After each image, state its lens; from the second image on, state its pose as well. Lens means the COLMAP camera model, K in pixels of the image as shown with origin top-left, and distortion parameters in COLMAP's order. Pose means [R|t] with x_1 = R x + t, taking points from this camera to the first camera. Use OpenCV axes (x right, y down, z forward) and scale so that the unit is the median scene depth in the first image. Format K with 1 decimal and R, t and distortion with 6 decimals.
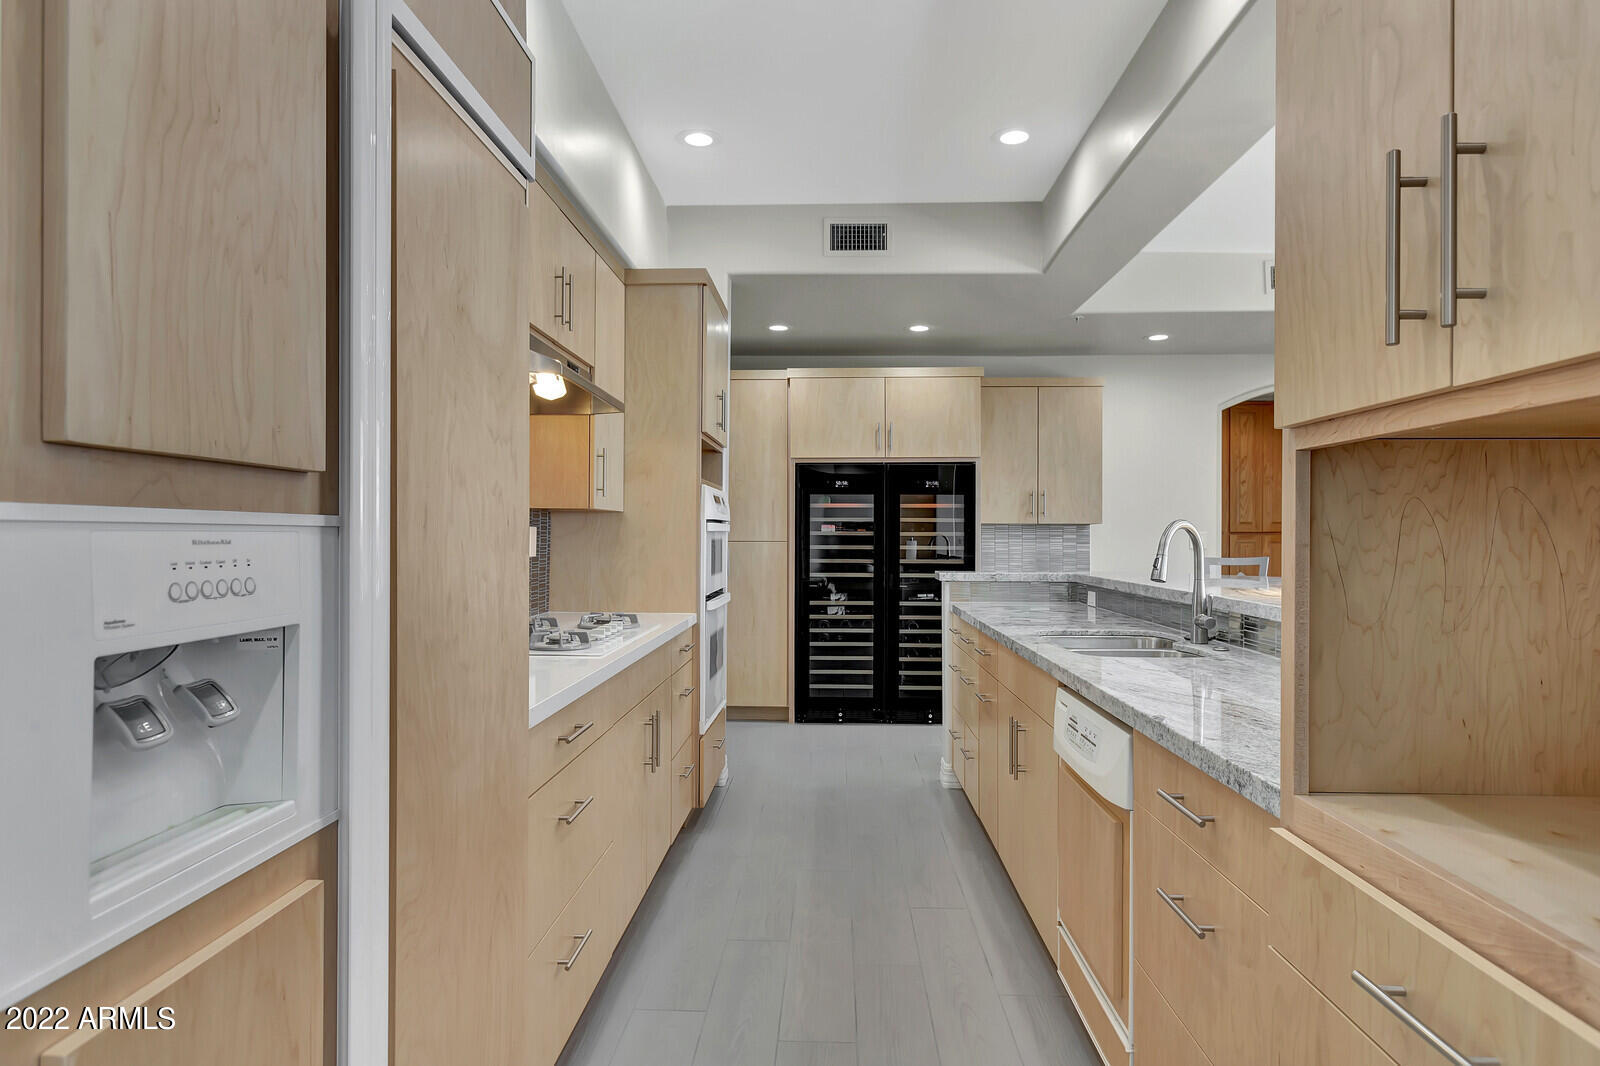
lens RADIAL K [[946.3, 0, 800.4], [0, 946.3, 533.3], [0, 0, 1]] dist [-0.002890, 0.006111]
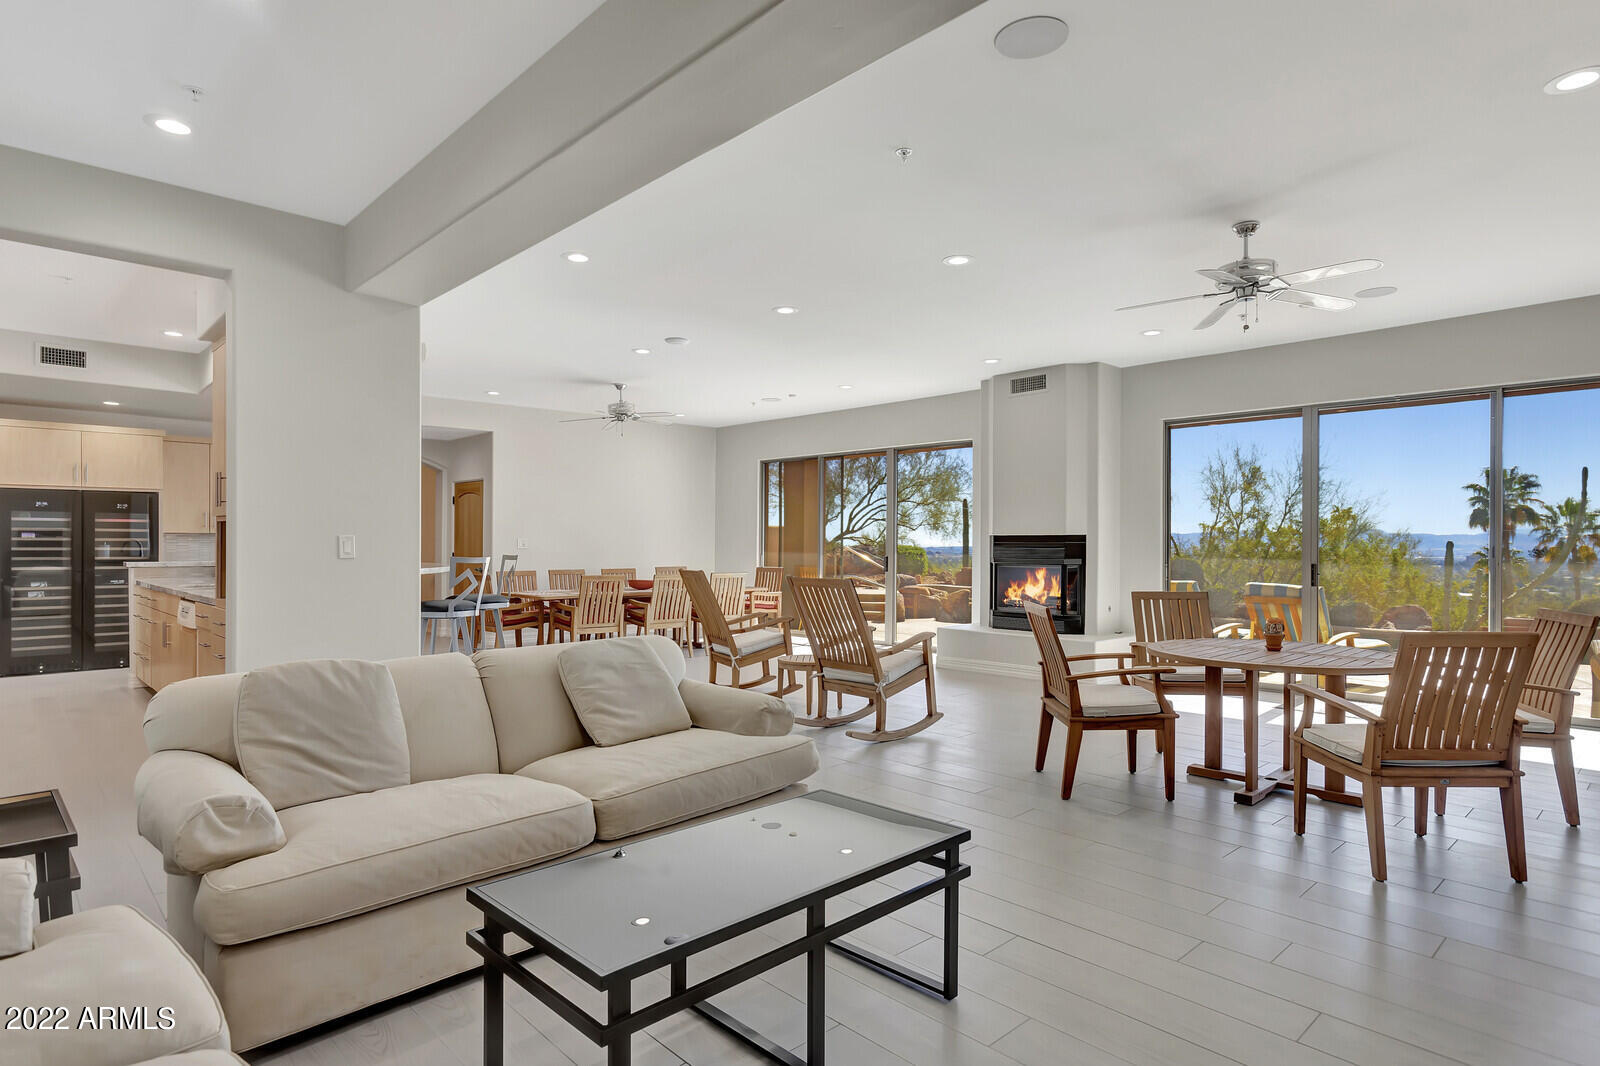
lens RADIAL K [[812.0, 0, 767.6], [0, 812.0, 547.5], [0, 0, 1]] dist [0.000405, 0.000301]
pose [[0.697251, -0.000956, 0.716827, -0.070041], [-0.002106, 0.999992, 0.003382, 0.005945], [-0.716824, -0.003868, 0.697243, -0.621051]]
